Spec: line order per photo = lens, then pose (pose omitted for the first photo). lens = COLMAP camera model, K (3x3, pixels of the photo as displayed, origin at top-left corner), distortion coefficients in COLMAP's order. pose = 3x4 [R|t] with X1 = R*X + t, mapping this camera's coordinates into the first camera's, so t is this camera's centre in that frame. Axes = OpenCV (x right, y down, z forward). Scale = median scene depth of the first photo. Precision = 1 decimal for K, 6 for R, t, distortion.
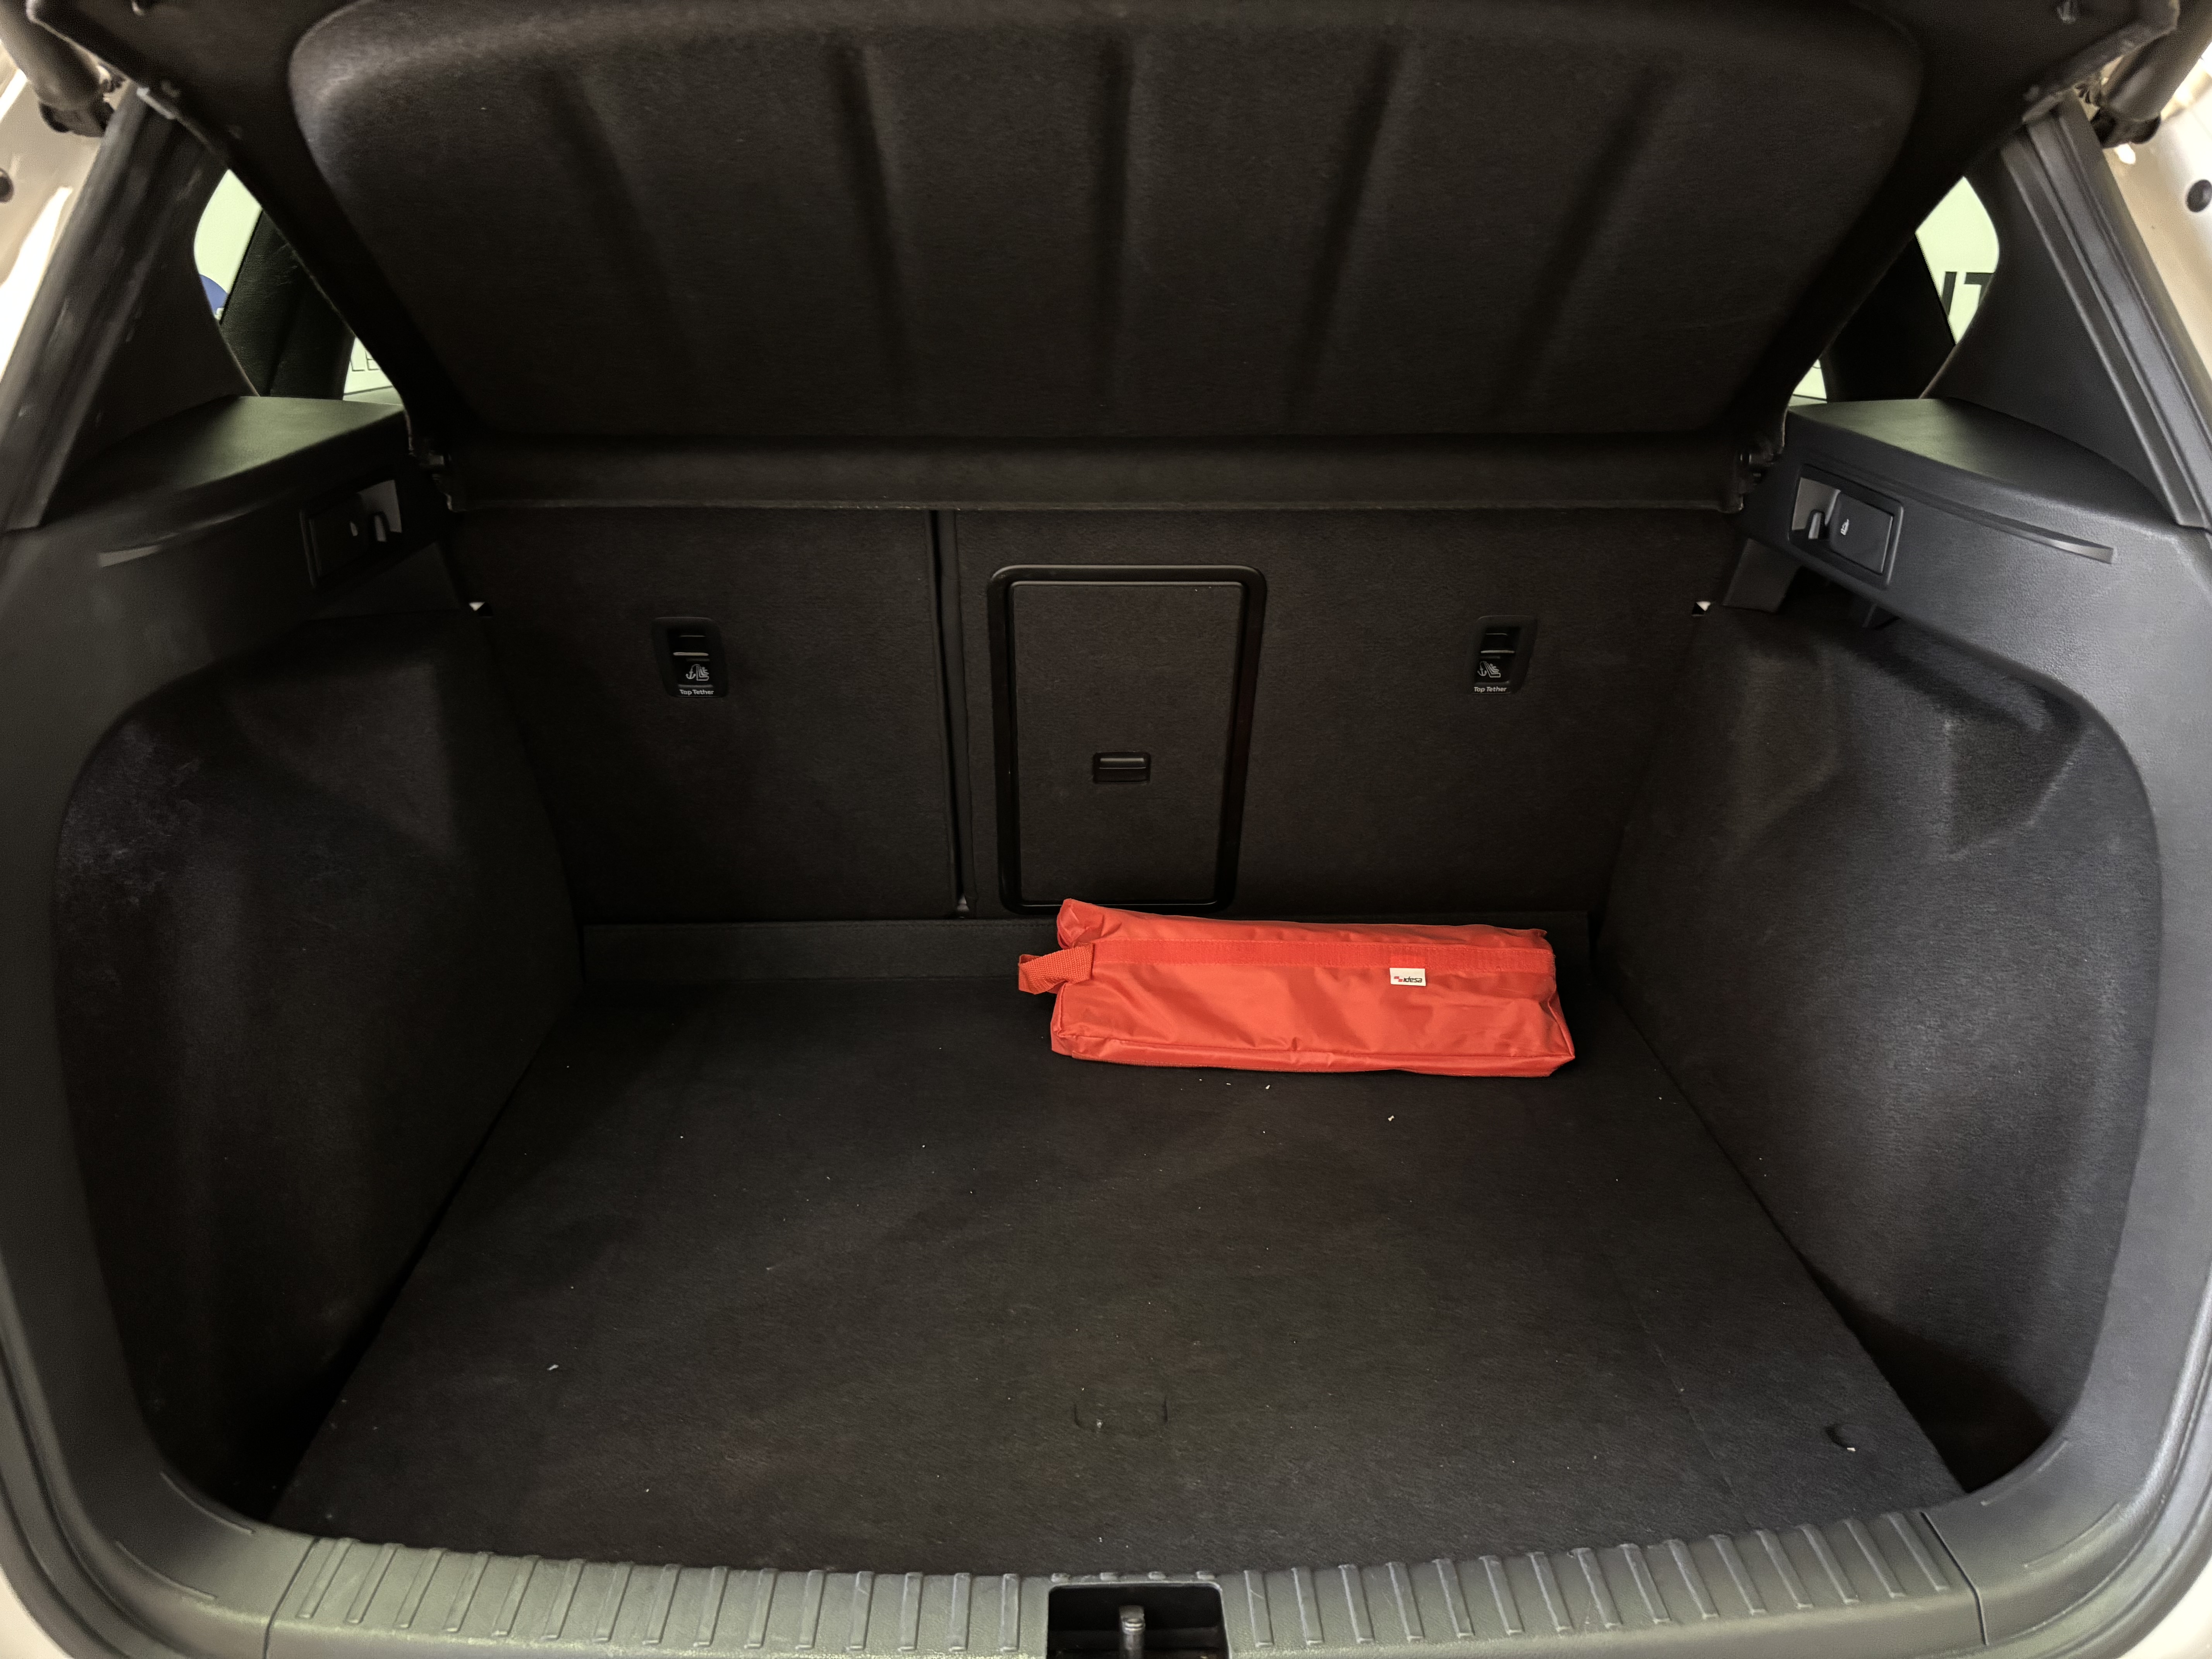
lens RADIAL K [[1711.3, 0, 1111.0], [0, 1711.3, 657.0], [0, 0, 1]] dist [0.053718, -0.006997]
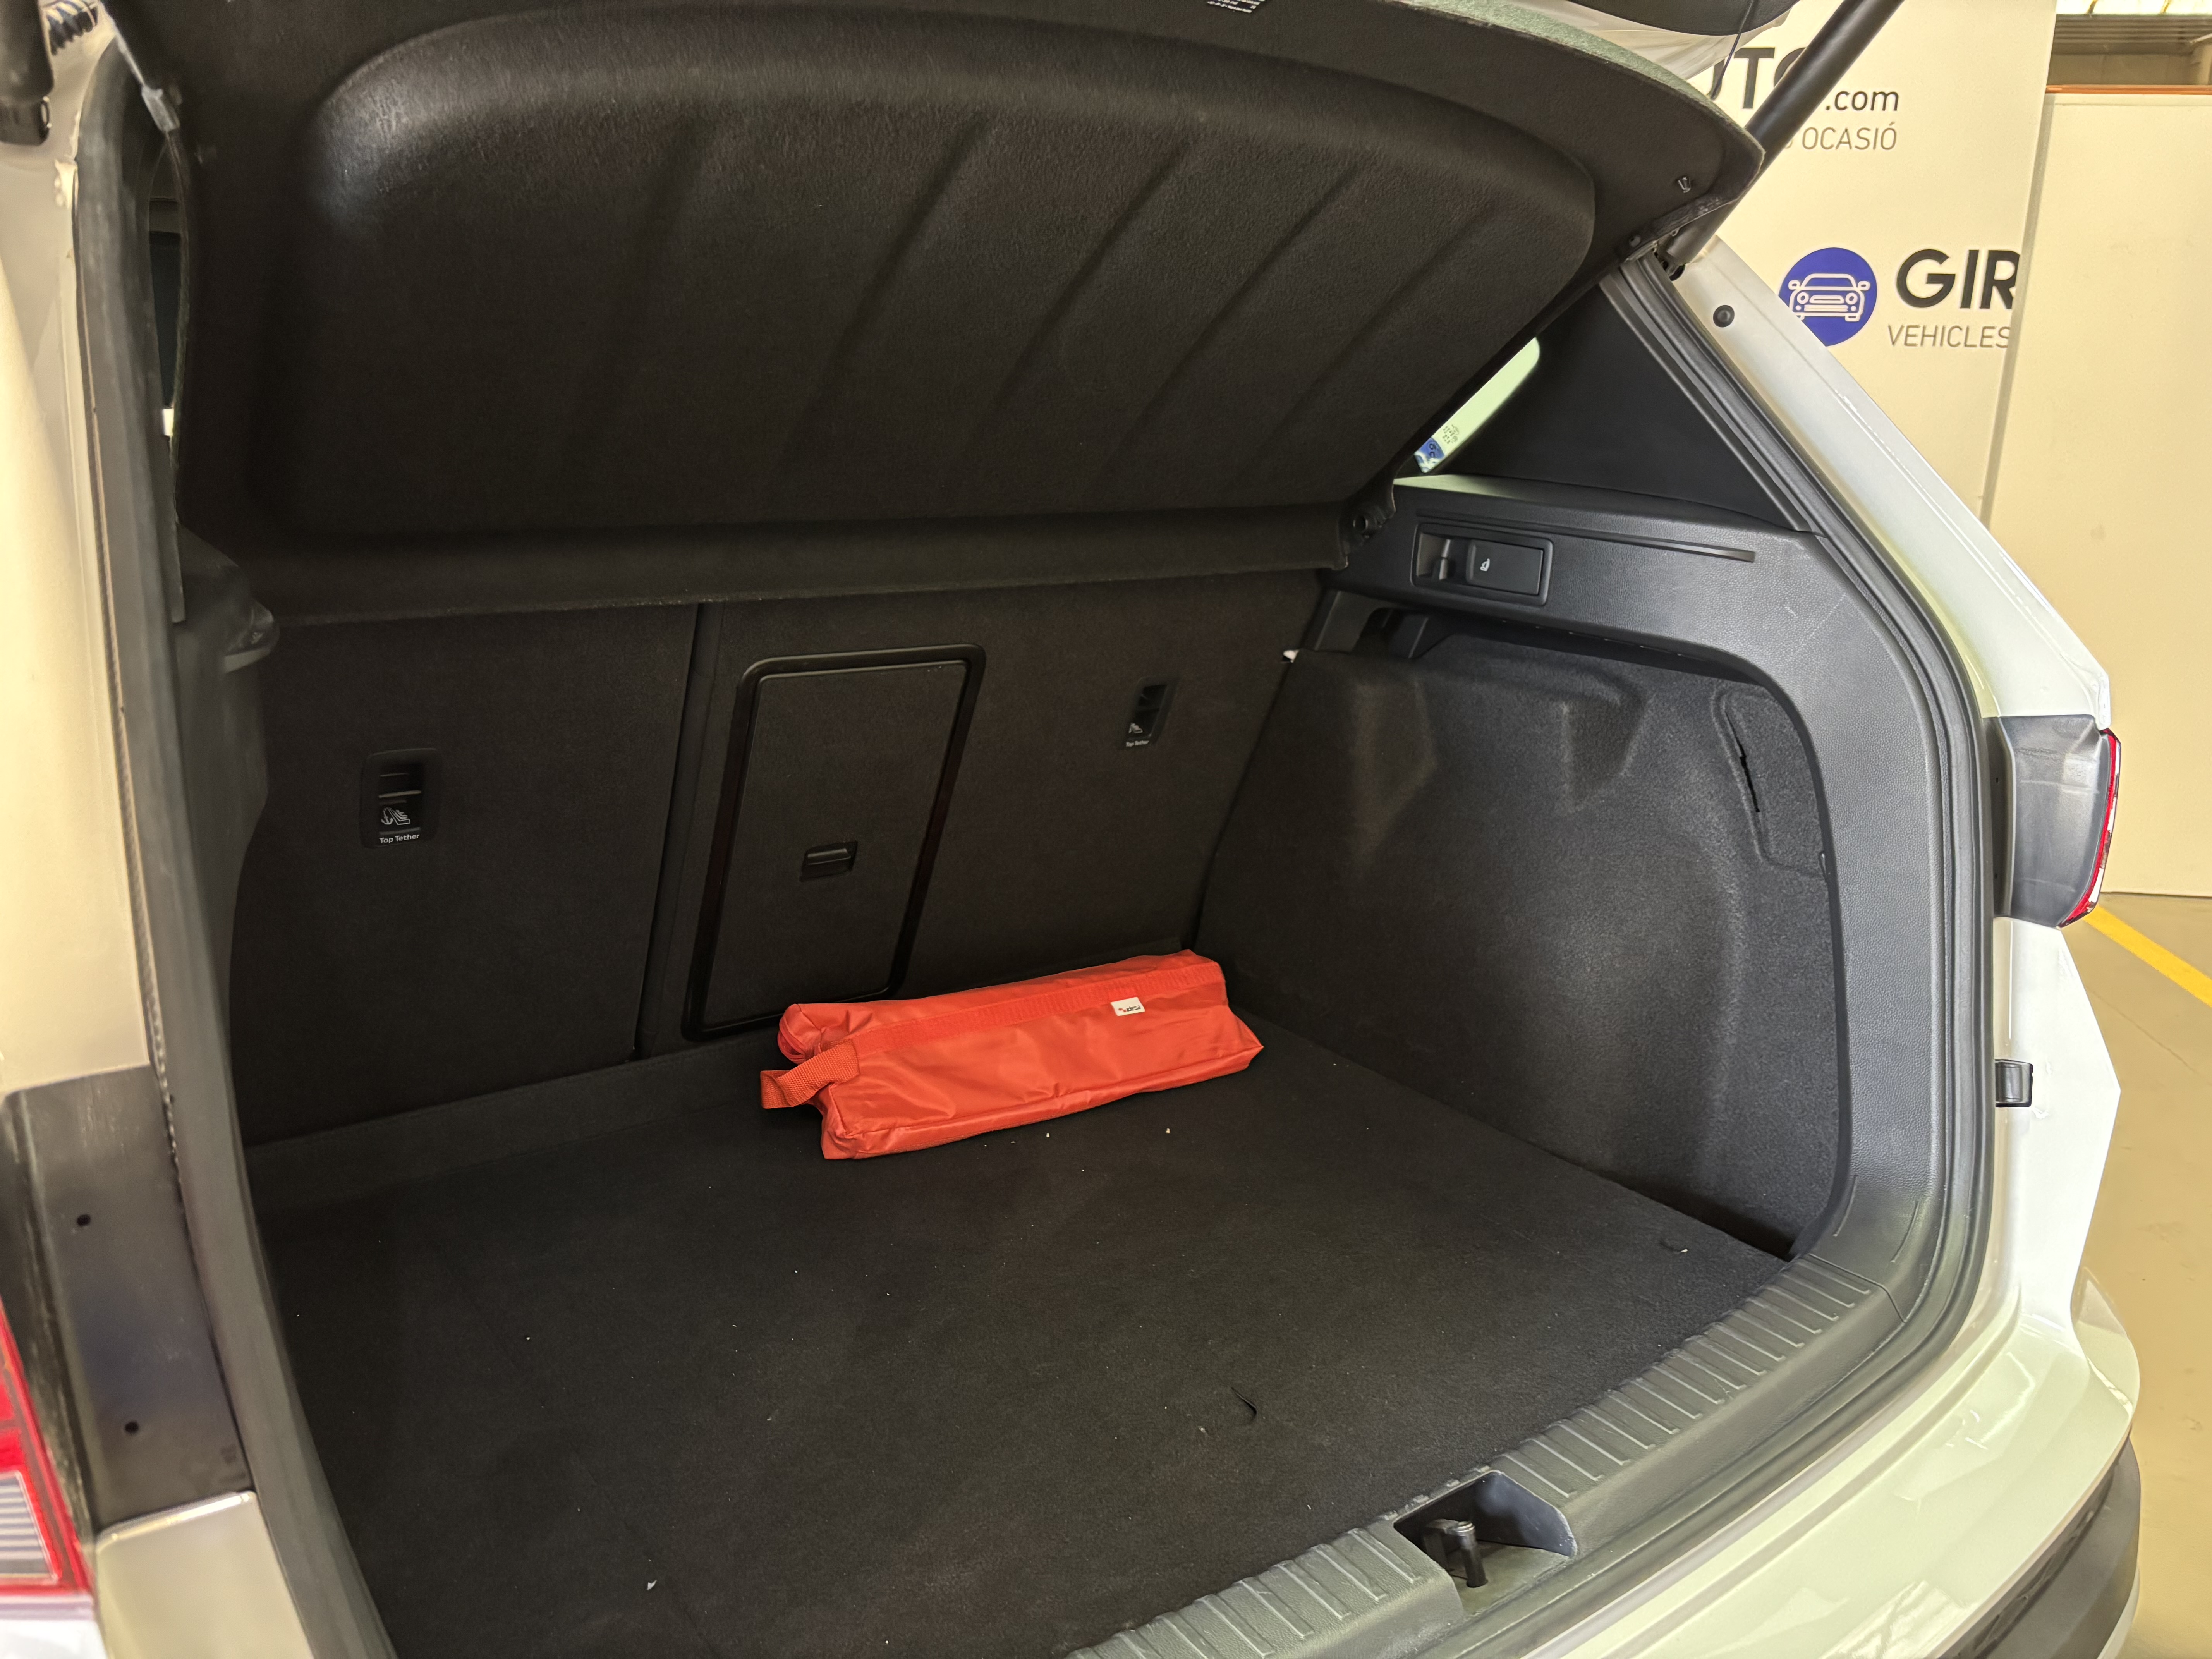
lens RADIAL K [[1695.5, 0, 1106.6], [0, 1695.5, 656.1], [0, 0, 1]] dist [0.126449, -0.233362]
pose [[0.826735, -0.076288, 0.557395, -0.432282], [0.124242, 0.991059, -0.048635, 0.015830], [-0.548701, 0.109460, 0.828822, 0.083731]]
